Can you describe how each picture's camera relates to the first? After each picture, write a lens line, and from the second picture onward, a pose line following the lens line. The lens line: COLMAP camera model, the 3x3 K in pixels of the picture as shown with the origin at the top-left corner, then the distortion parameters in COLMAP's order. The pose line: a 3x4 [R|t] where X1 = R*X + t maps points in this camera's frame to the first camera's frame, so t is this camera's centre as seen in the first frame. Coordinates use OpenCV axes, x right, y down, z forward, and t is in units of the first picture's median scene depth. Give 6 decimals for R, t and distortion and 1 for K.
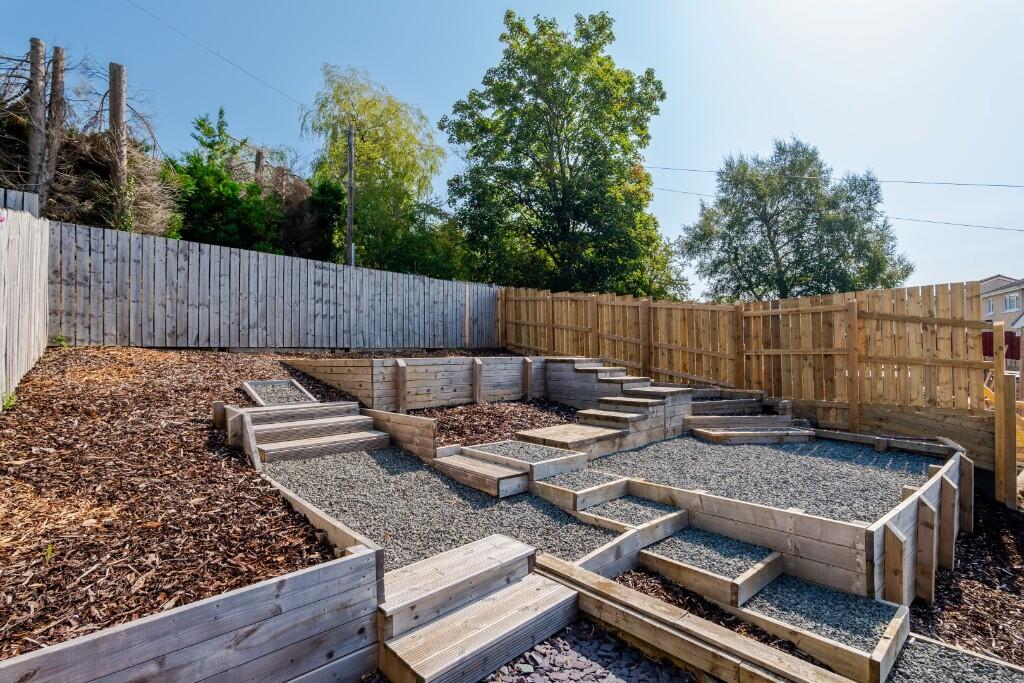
lens RADIAL K [[480.1, 0, 511.9], [0, 480.1, 340.1], [0, 0, 1]] dist [0.003044, 0.000865]
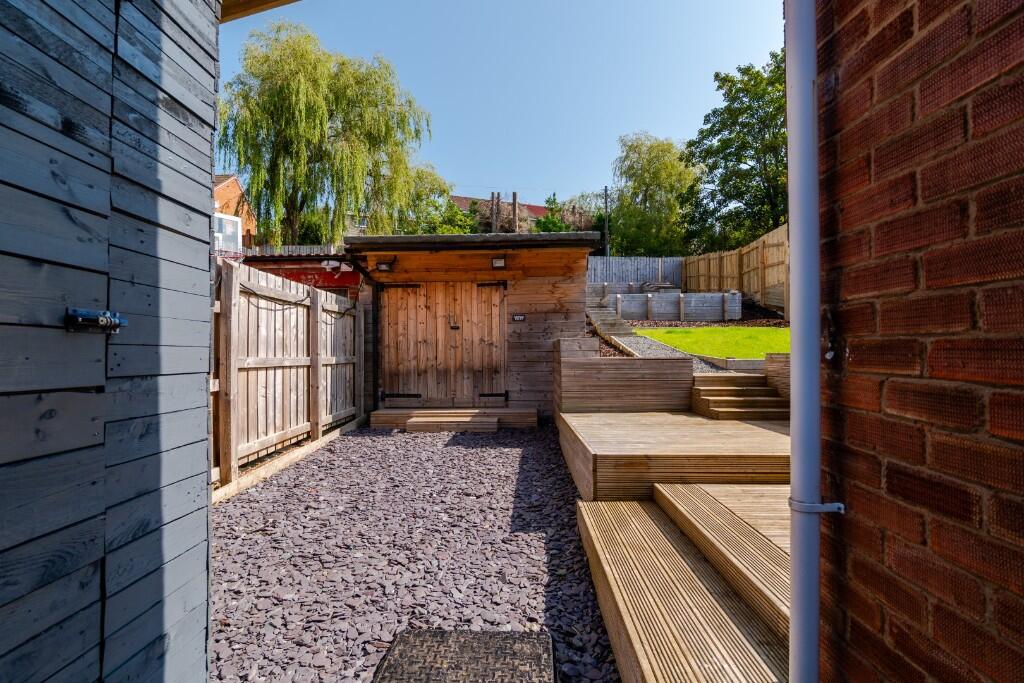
lens RADIAL K [[480.1, 0, 510.2], [0, 480.1, 341.7], [0, 0, 1]] dist [0.003044, 0.000865]
pose [[0.725947, -0.018860, -0.687492, 0.735755], [0.016317, 0.999815, -0.010198, 0.208806], [0.687557, -0.003814, 0.726120, -0.714809]]
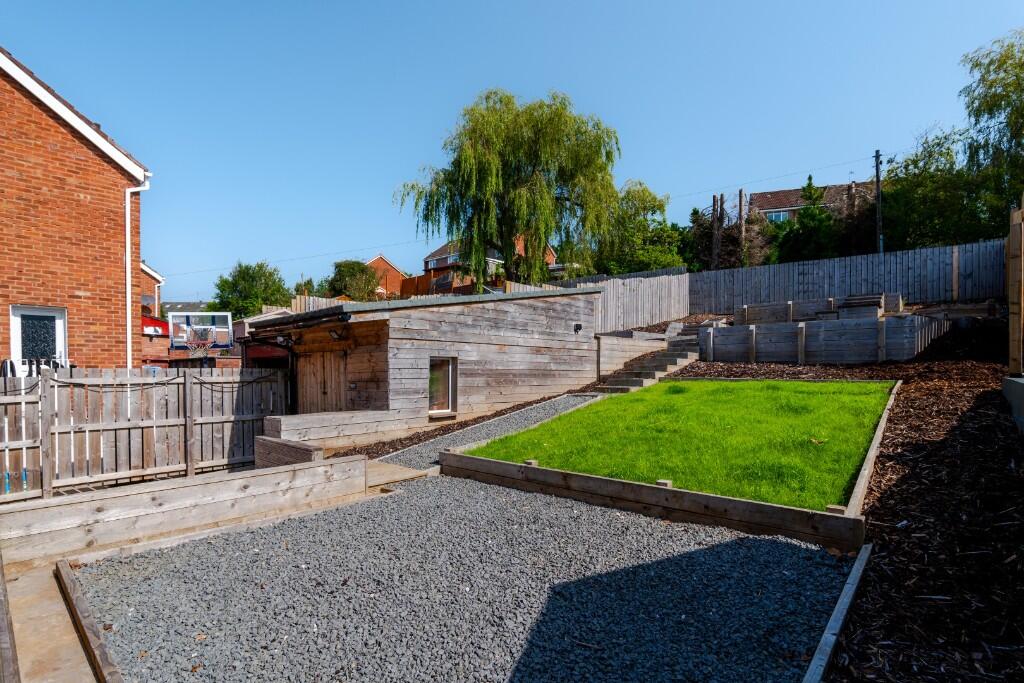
lens RADIAL K [[480.1, 0, 499.5], [0, 480.1, 375.1], [0, 0, 1]] dist [0.003044, 0.000865]
pose [[0.084195, 0.015113, -0.996335, 0.953056], [0.013585, 0.999775, 0.016313, 0.158371], [0.996357, -0.014909, 0.083971, -0.201245]]
